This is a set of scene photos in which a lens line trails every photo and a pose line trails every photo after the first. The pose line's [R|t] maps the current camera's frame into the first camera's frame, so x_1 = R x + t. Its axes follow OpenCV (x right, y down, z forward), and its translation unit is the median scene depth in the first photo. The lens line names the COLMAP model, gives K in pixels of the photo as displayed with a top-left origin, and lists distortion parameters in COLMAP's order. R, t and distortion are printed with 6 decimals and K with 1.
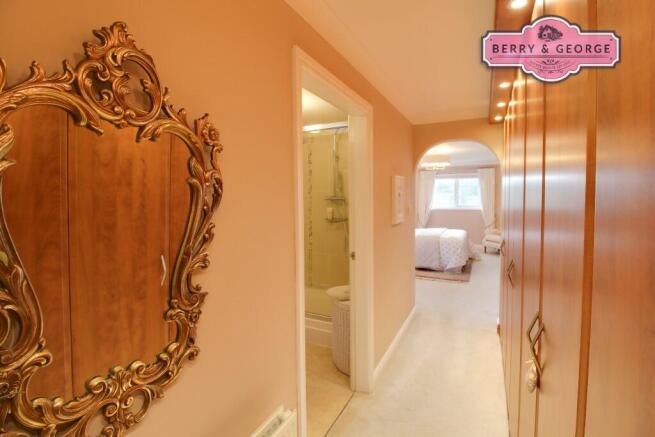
lens RADIAL K [[303.1, 0, 328.3], [0, 303.1, 214.2], [0, 0, 1]] dist [-0.006053, -0.002278]
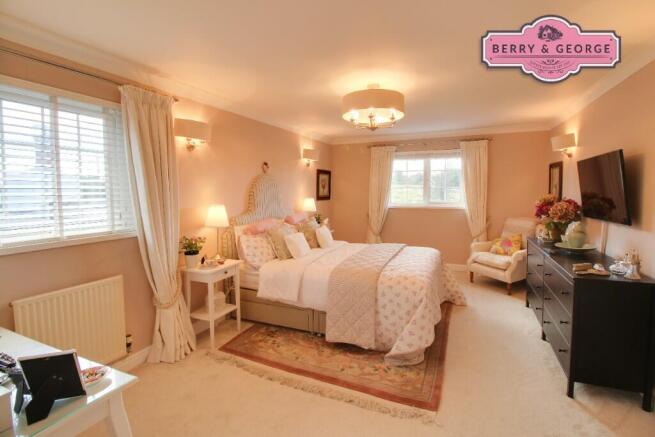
lens RADIAL K [[303.1, 0, 328.0], [0, 303.1, 215.4], [0, 0, 1]] dist [-0.006053, -0.002278]
pose [[0.998305, 0.000281, 0.058192, 0.201296], [-0.001641, 0.999727, 0.023326, -0.017372], [-0.058170, -0.023382, 0.998033, 0.422750]]
